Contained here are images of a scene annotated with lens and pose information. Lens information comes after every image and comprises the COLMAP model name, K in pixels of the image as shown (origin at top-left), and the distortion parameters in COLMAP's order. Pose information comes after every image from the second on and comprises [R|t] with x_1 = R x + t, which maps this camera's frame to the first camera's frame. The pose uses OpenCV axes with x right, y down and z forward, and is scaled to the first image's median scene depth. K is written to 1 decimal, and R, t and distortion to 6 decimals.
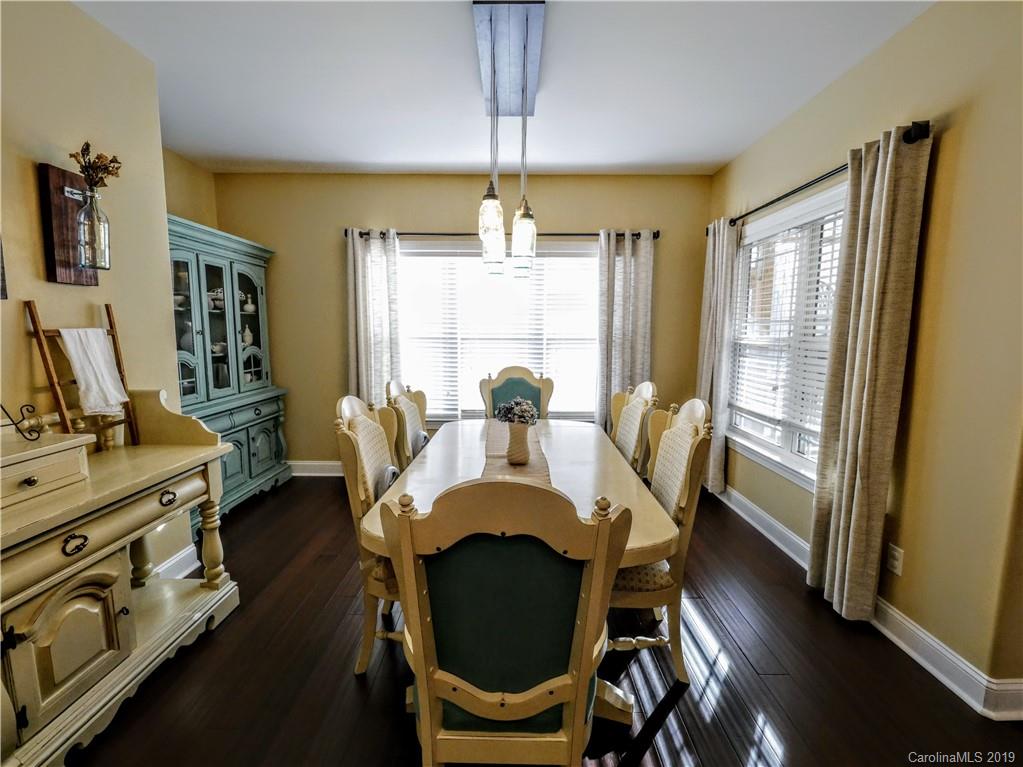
lens RADIAL K [[434.2, 0, 510.0], [0, 434.2, 378.6], [0, 0, 1]] dist [-0.006961, 0.000635]
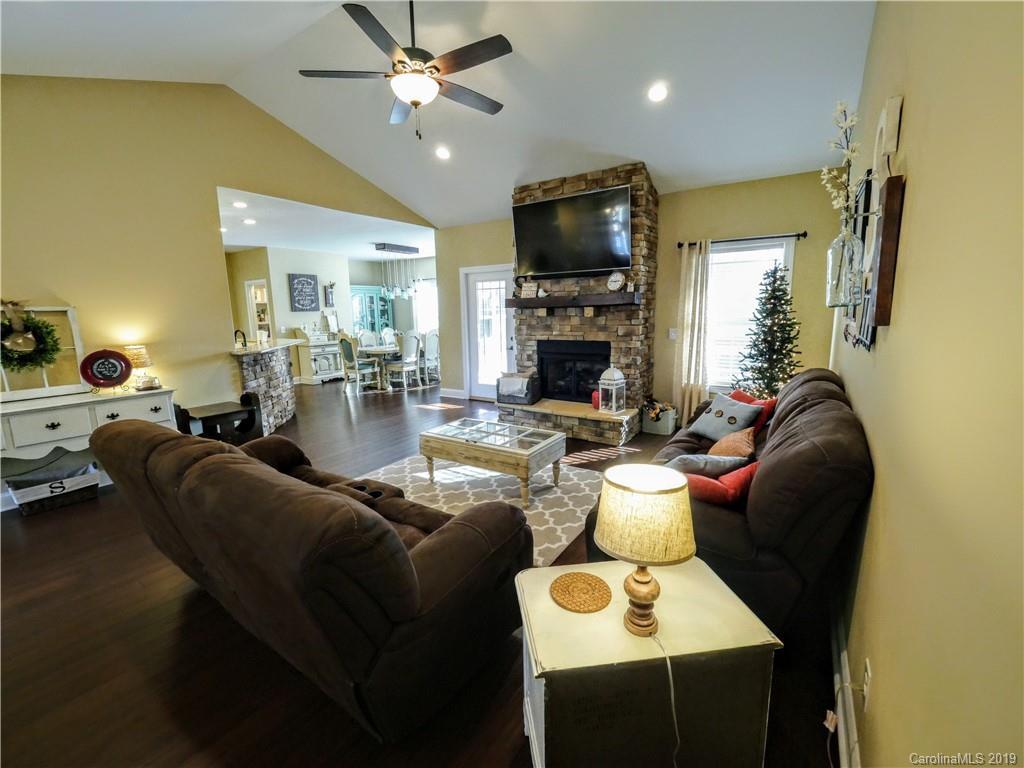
lens RADIAL K [[434.6, 0, 514.7], [0, 434.6, 382.2], [0, 0, 1]] dist [-0.006961, 0.000635]
pose [[0.835070, 0.071825, -0.545435, 2.052507], [-0.039268, 0.996694, 0.071129, 0.122917], [0.548741, -0.037980, 0.835129, -1.190382]]
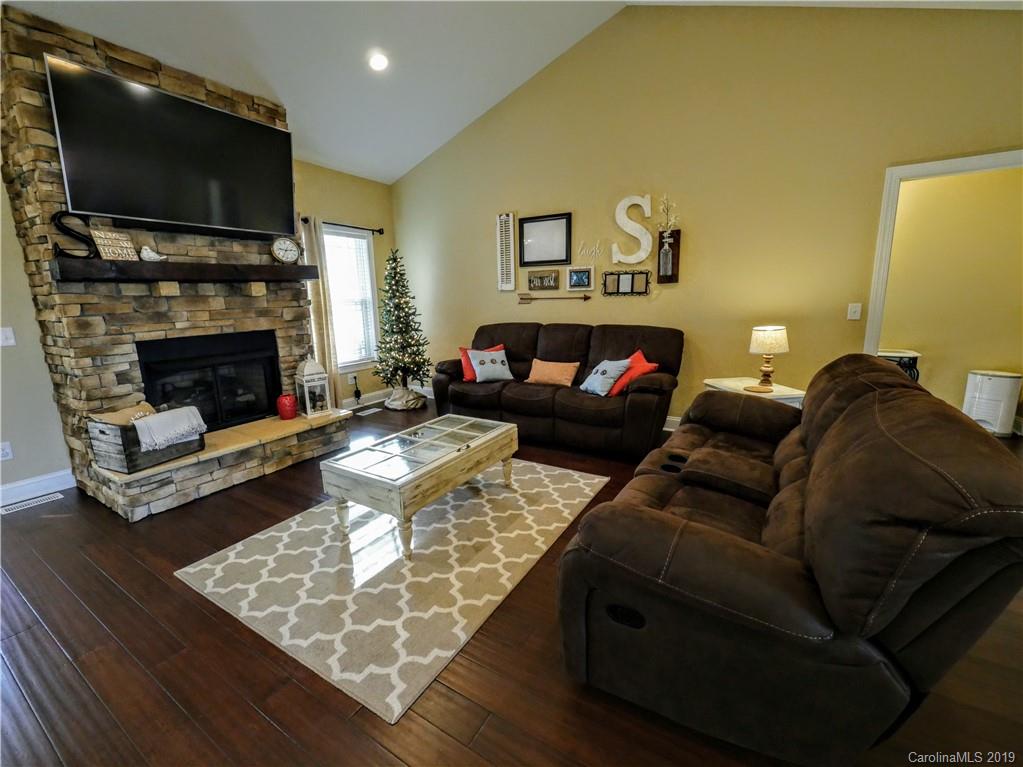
lens RADIAL K [[434.2, 0, 511.2], [0, 434.2, 379.8], [0, 0, 1]] dist [-0.006961, 0.000635]
pose [[0.518036, -0.178239, 0.836582, 0.856980], [0.125348, 0.983308, 0.131881, 0.133339], [-0.846124, 0.036545, 0.531732, -0.875548]]
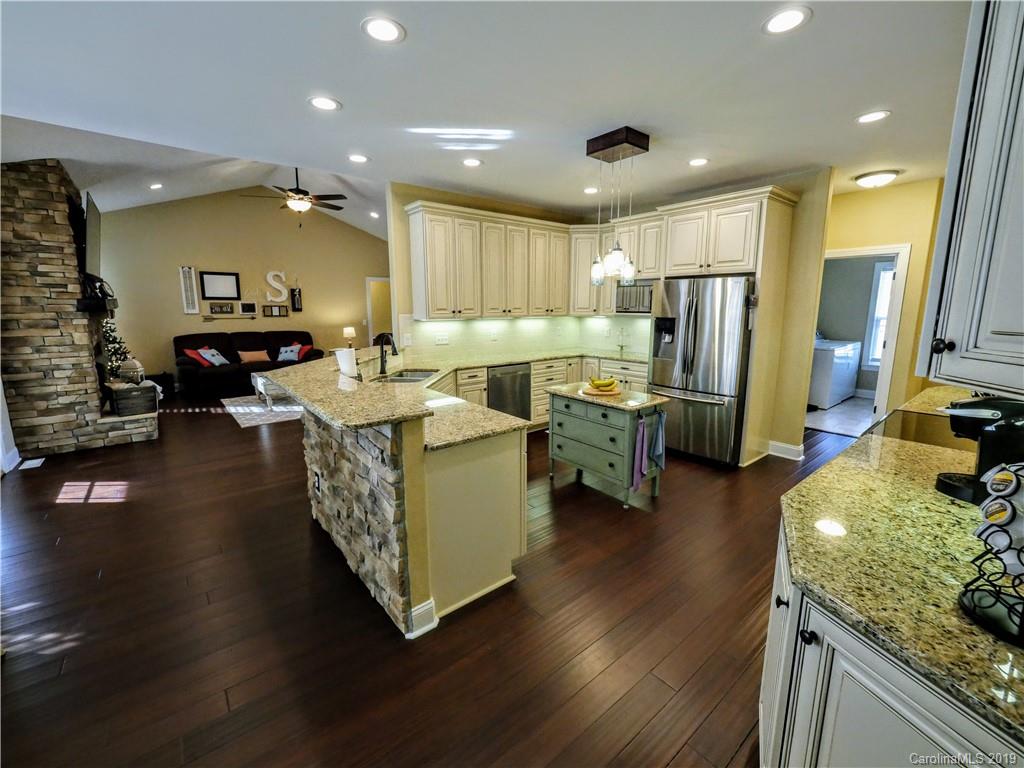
lens RADIAL K [[434.6, 0, 508.7], [0, 434.6, 380.0], [0, 0, 1]] dist [-0.006961, 0.000635]
pose [[-0.630960, -0.137703, 0.763497, -0.773960], [0.087034, 0.965346, 0.246033, -0.050918], [-0.770918, 0.221687, -0.597110, 0.056147]]
